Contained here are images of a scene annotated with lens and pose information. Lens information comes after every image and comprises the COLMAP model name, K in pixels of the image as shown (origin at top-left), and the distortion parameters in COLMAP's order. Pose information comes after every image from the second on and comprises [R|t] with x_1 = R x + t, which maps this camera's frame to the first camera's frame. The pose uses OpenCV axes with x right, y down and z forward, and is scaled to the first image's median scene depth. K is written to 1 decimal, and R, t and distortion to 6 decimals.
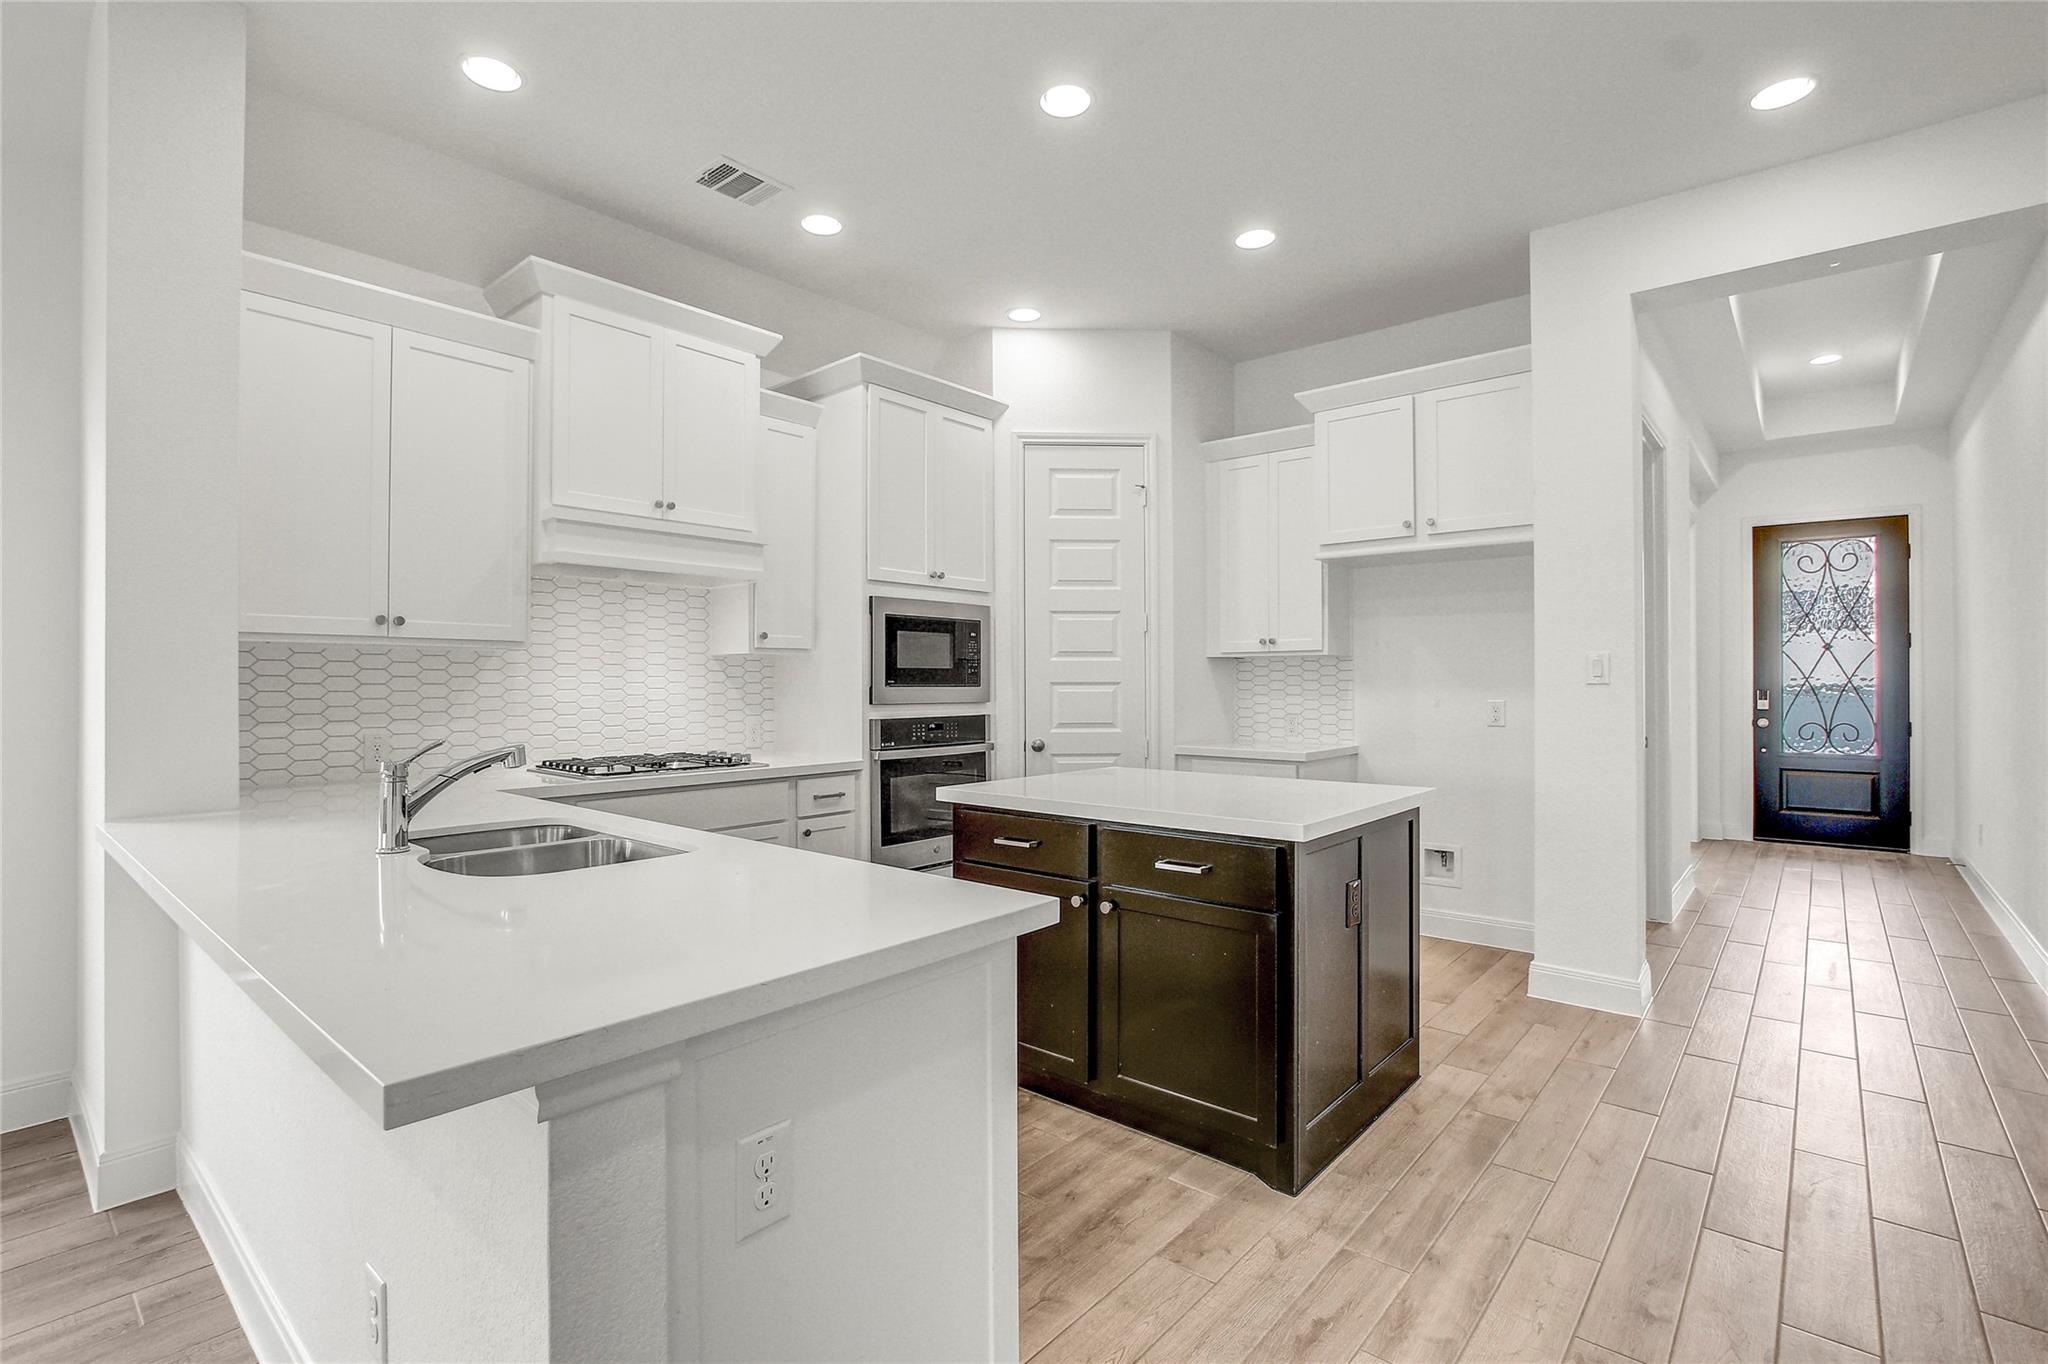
lens RADIAL K [[948.3, 0, 1022.3], [0, 948.3, 673.0], [0, 0, 1]] dist [-0.024526, 0.004044]
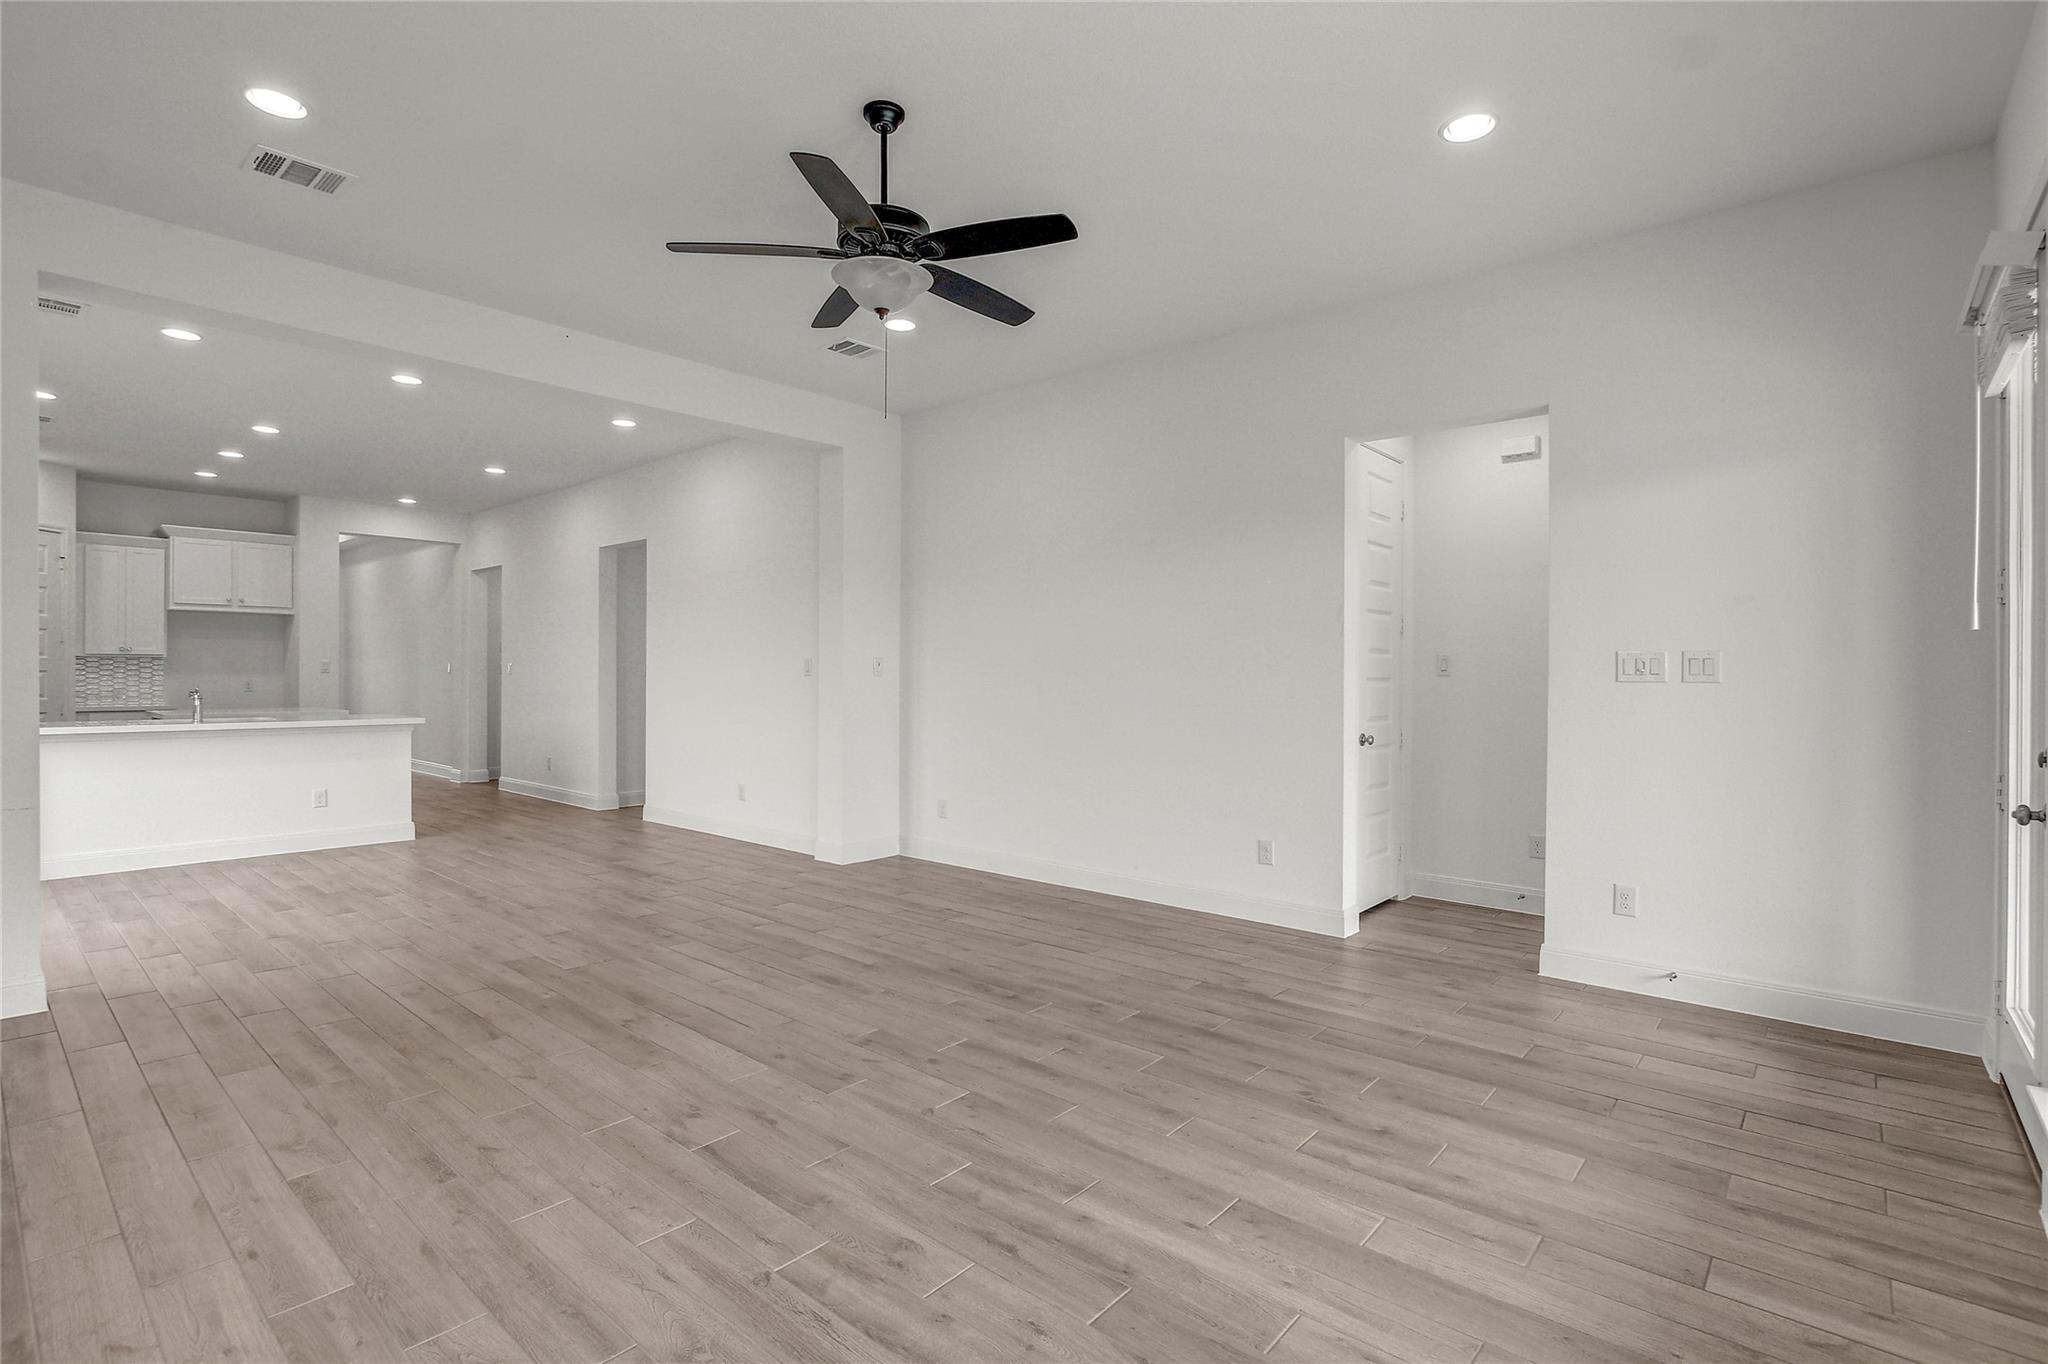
lens RADIAL K [[948.3, 0, 1016.9], [0, 948.3, 682.2], [0, 0, 1]] dist [-0.024526, 0.004044]
pose [[0.003601, -0.007620, 0.999964, -1.777613], [-0.013640, 0.999878, 0.007669, -0.006073], [-0.999900, -0.013667, 0.003497, -0.858846]]
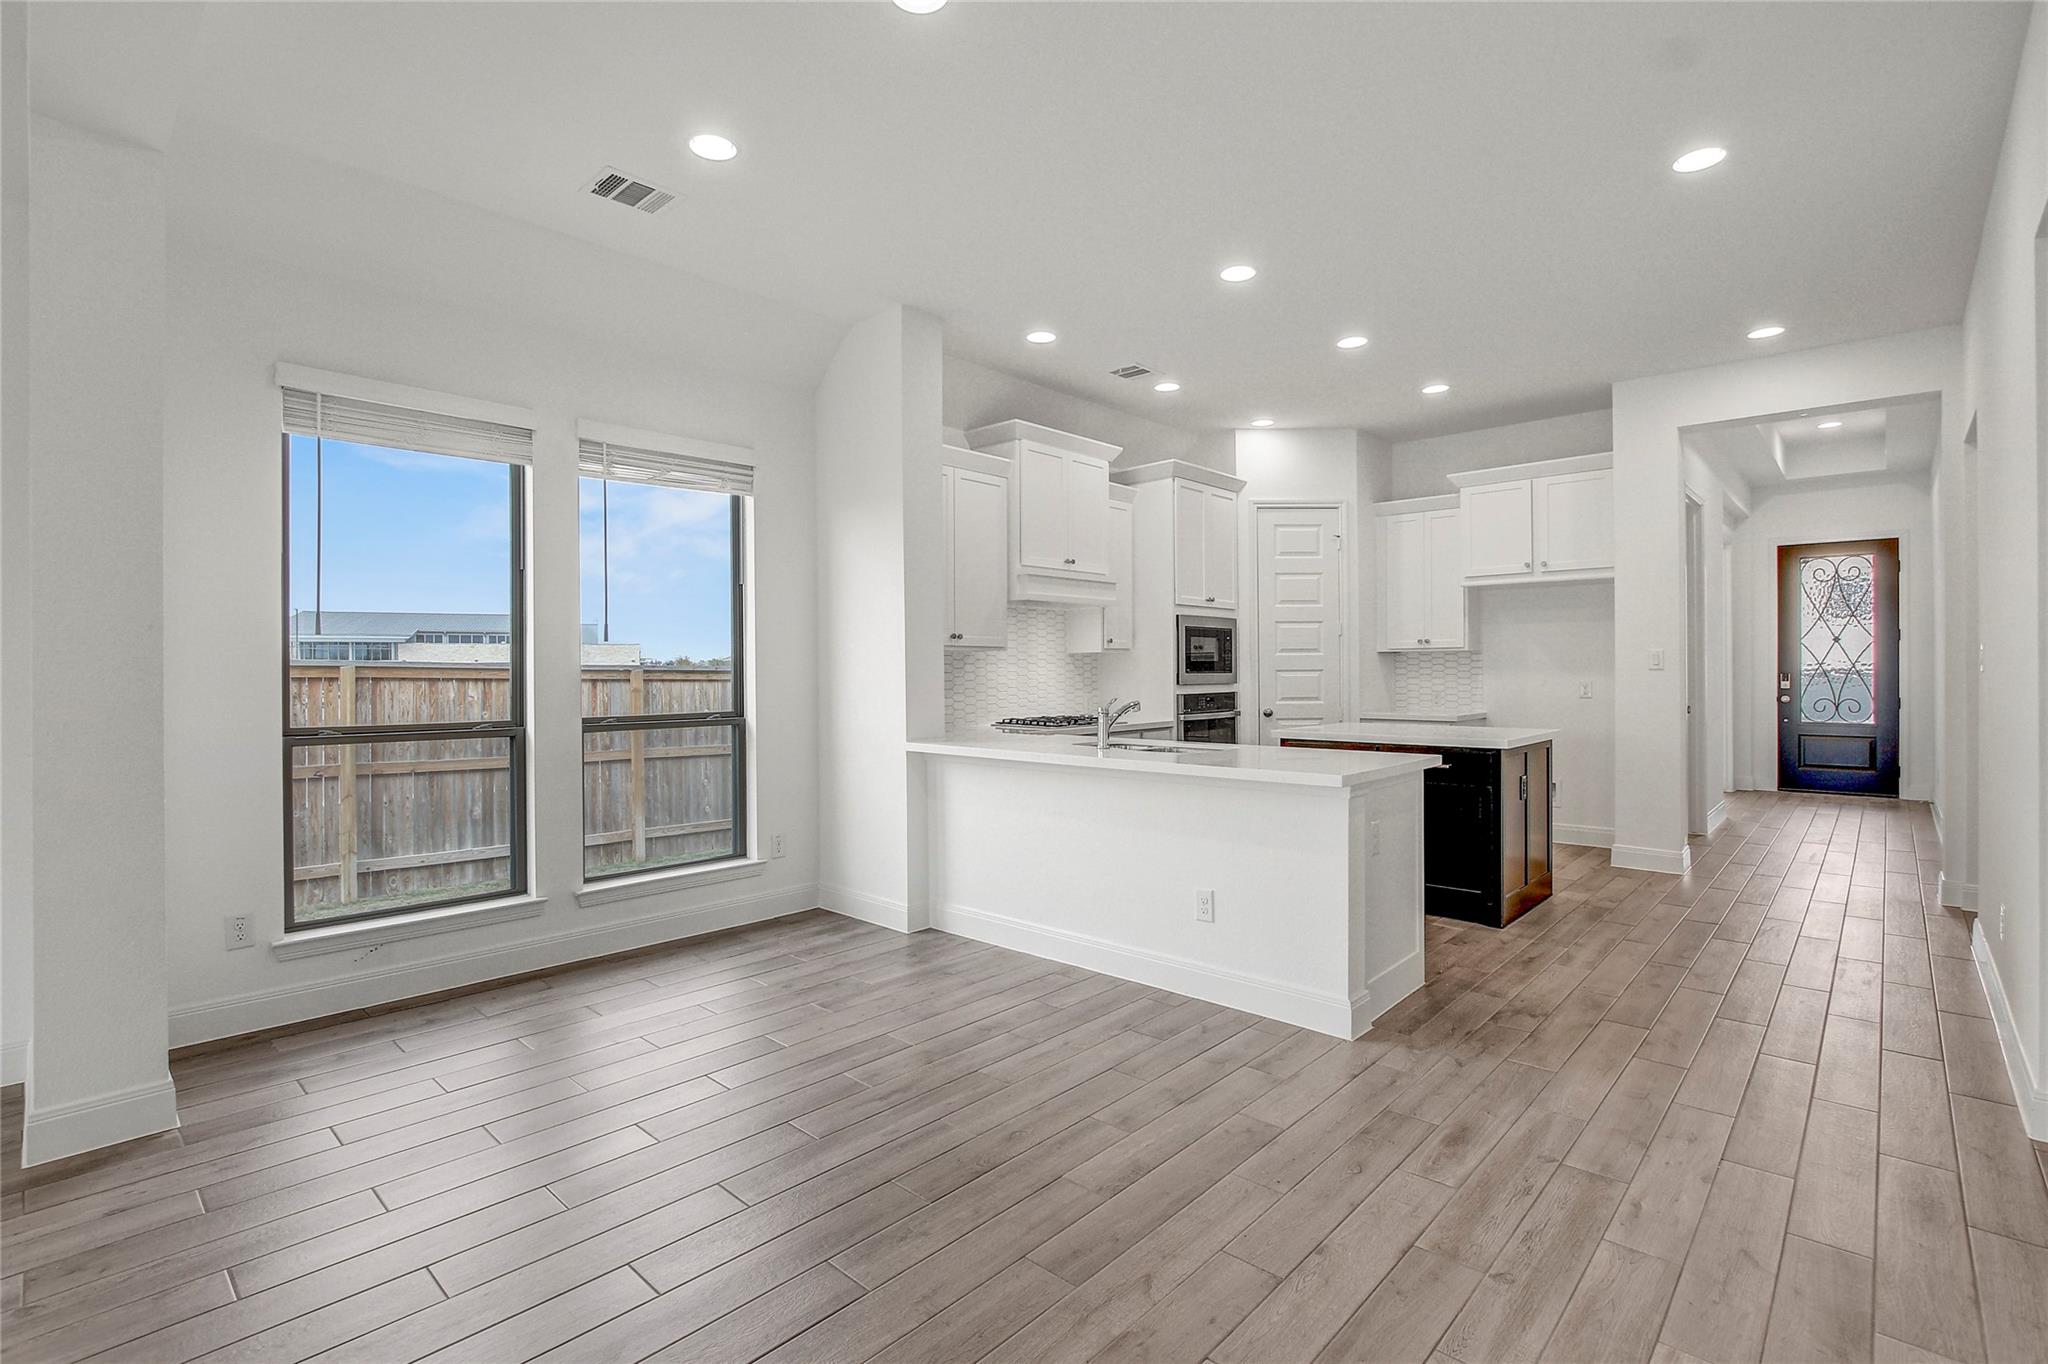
lens RADIAL K [[948.3, 0, 1026.7], [0, 948.3, 671.9], [0, 0, 1]] dist [-0.024526, 0.004044]
pose [[0.999301, -0.005161, -0.037029, -0.343402], [0.005564, 0.999927, 0.010767, -0.005855], [0.036970, -0.010966, 0.999256, -0.548032]]
